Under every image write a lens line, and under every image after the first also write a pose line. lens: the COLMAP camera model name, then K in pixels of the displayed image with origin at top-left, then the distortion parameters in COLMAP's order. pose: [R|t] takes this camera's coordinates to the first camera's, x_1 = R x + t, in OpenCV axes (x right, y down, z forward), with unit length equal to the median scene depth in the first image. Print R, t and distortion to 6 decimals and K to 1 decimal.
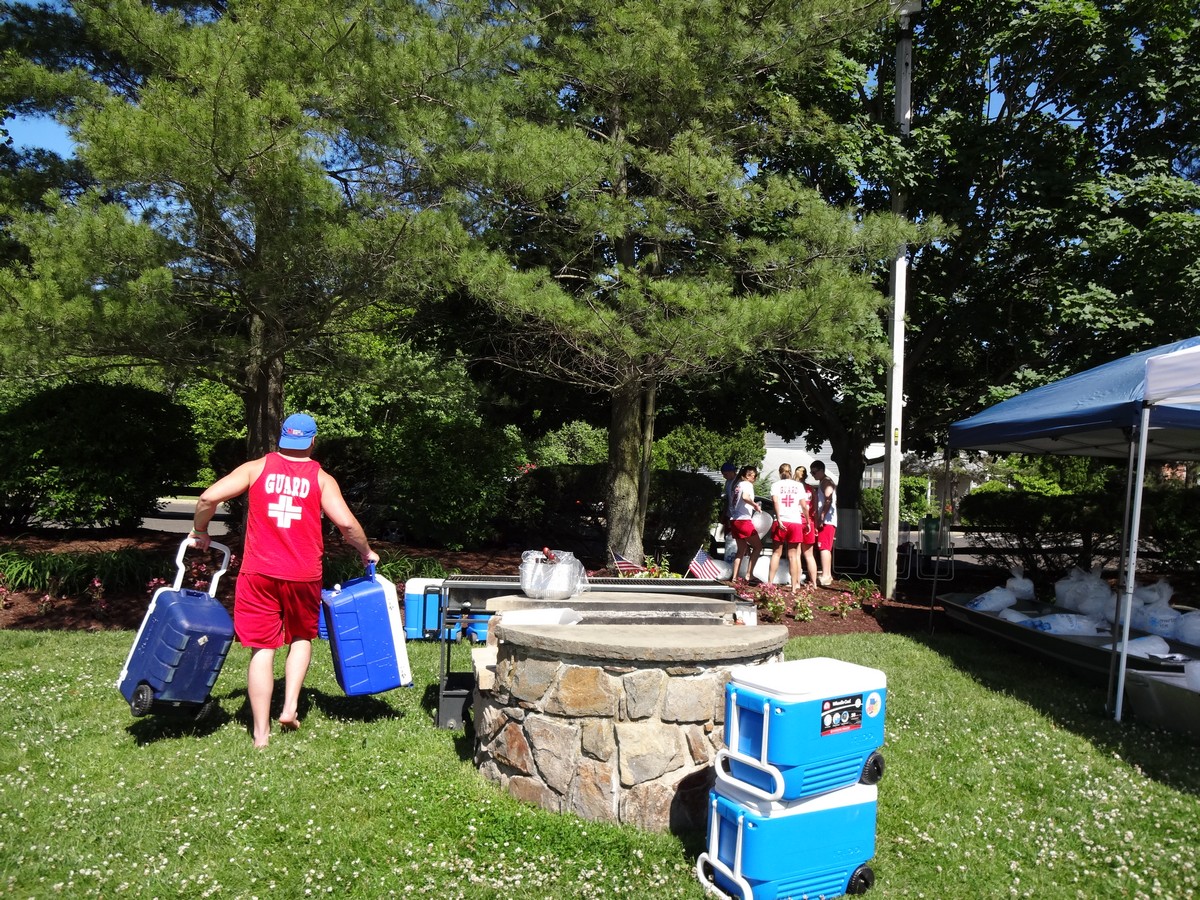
lens RADIAL K [[879.2, 0, 600.0], [0, 879.2, 450.0], [0, 0, 1]] dist [-0.009689, 0.004096]
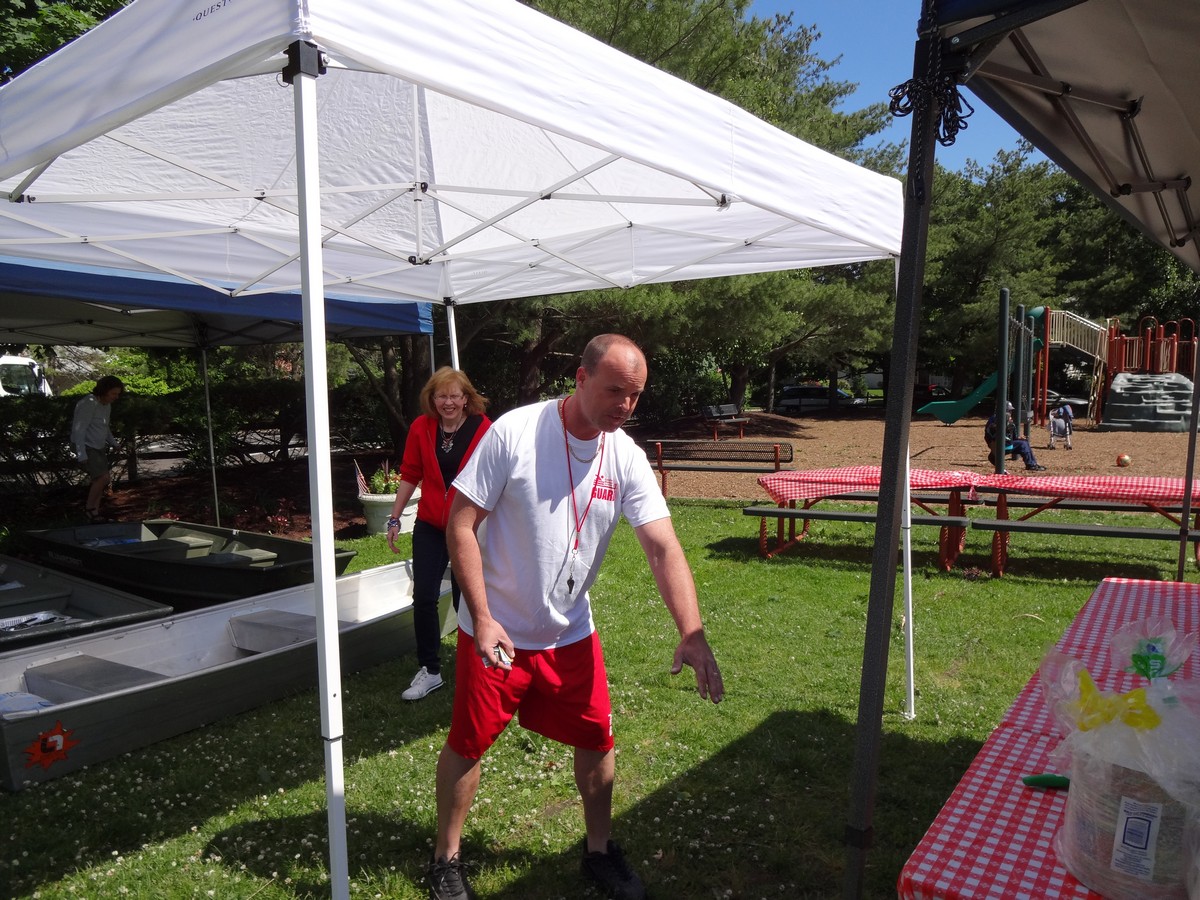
lens RADIAL K [[879.2, 0, 600.0], [0, 879.2, 450.0], [0, 0, 1]] dist [-0.009689, 0.004096]
pose [[0.620361, -0.108623, 0.776758, 0.369802], [0.018548, 0.992118, 0.123926, 0.018496], [-0.784097, -0.062472, 0.617486, 0.207368]]
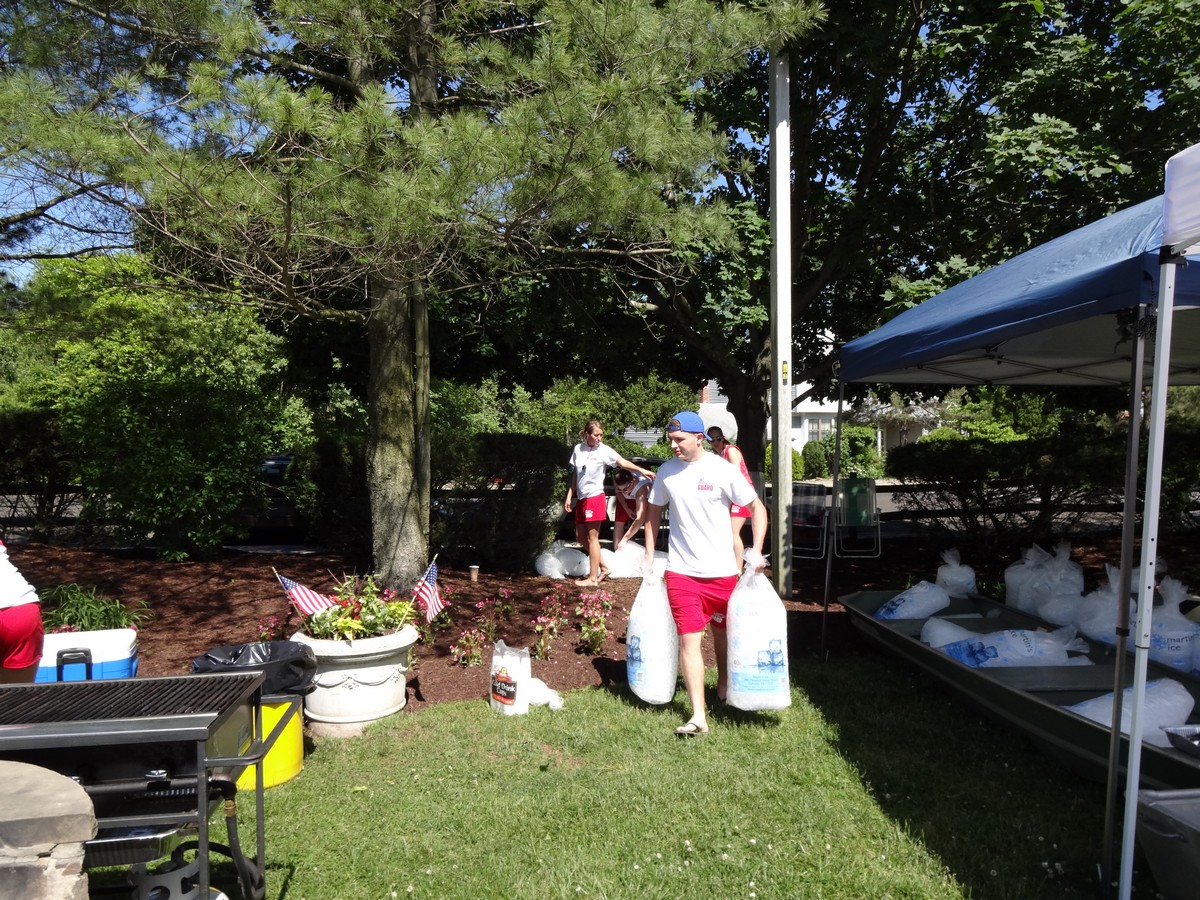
lens RADIAL K [[879.4, 0, 596.9], [0, 879.4, 446.1], [0, 0, 1]] dist [-0.022310, 0.013011]
pose [[0.998235, -0.046776, 0.036587, 0.248297], [0.045378, 0.998241, 0.038144, 0.017061], [-0.038307, -0.036416, 0.998602, 0.457148]]
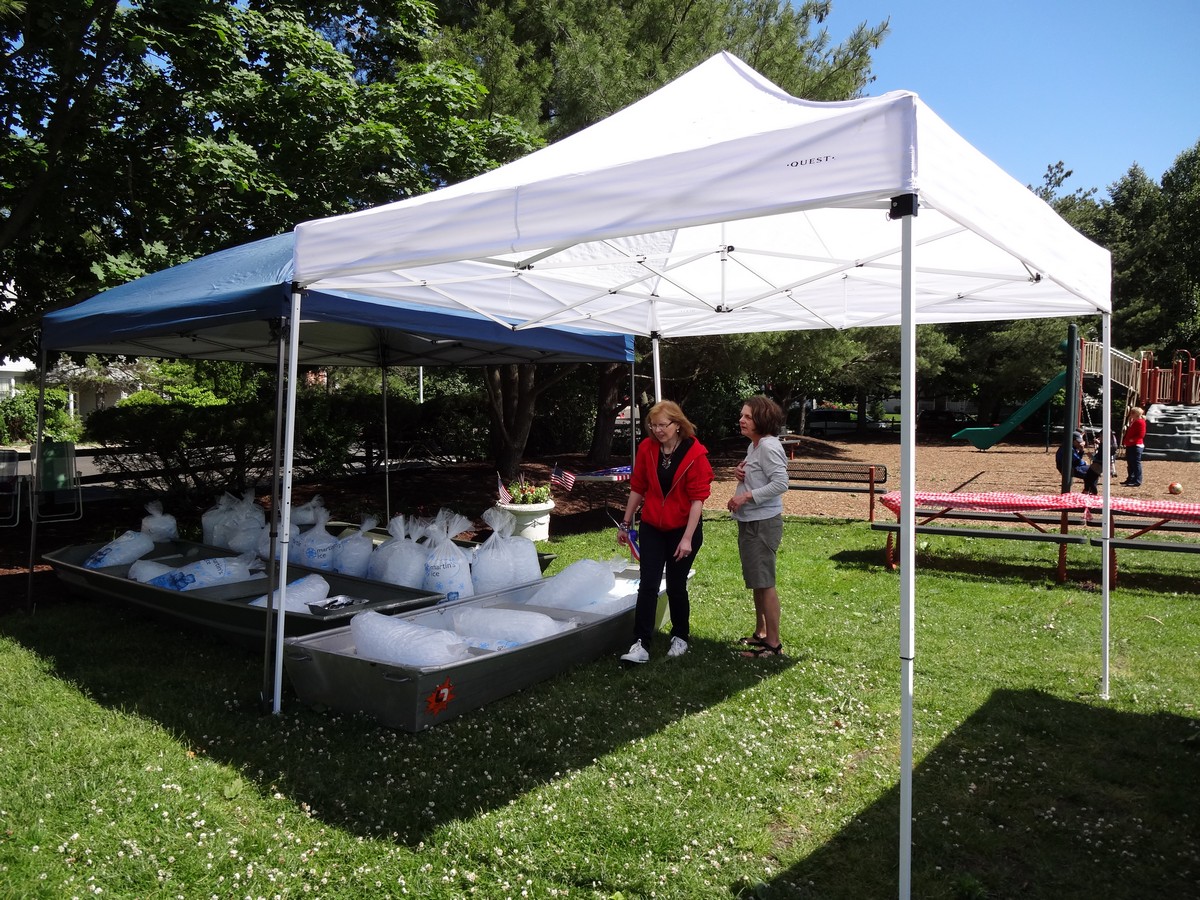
lens RADIAL K [[879.2, 0, 600.0], [0, 879.2, 450.0], [0, 0, 1]] dist [-0.009689, 0.004096]
pose [[0.627506, -0.079201, 0.774573, 0.170637], [-0.002155, 0.994633, 0.103448, 0.006079], [-0.778608, -0.066583, 0.623968, 0.282140]]
